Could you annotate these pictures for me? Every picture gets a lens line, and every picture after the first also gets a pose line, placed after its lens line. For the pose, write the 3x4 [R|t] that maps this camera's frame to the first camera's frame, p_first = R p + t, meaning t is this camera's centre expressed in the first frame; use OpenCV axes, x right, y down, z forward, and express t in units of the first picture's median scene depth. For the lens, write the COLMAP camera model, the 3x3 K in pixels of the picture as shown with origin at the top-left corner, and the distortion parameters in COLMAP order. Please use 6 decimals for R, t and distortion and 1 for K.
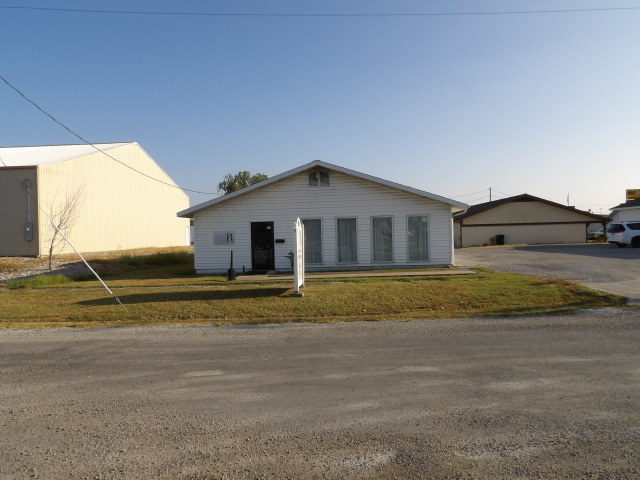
lens RADIAL K [[472.9, 0, 320.0], [0, 472.9, 240.0], [0, 0, 1]] dist [-0.025488, 0.002900]
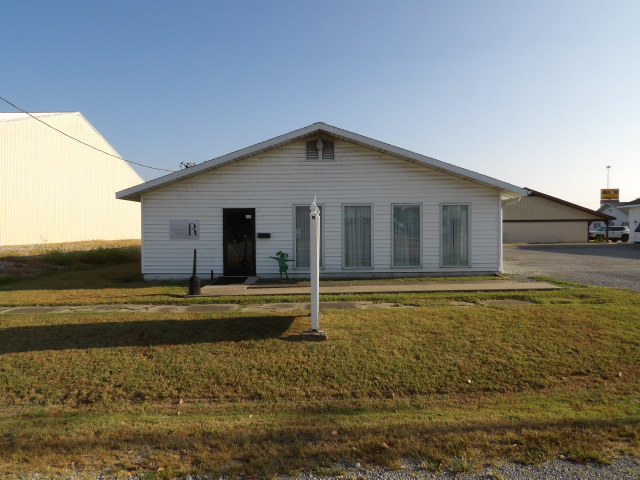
lens RADIAL K [[472.9, 0, 320.0], [0, 472.9, 240.0], [0, 0, 1]] dist [-0.025488, 0.002900]
pose [[0.997114, 0.016311, 0.074142, -0.053874], [-0.017124, 0.999800, 0.010352, 0.000043], [-0.073959, -0.011592, 0.997194, 0.286981]]
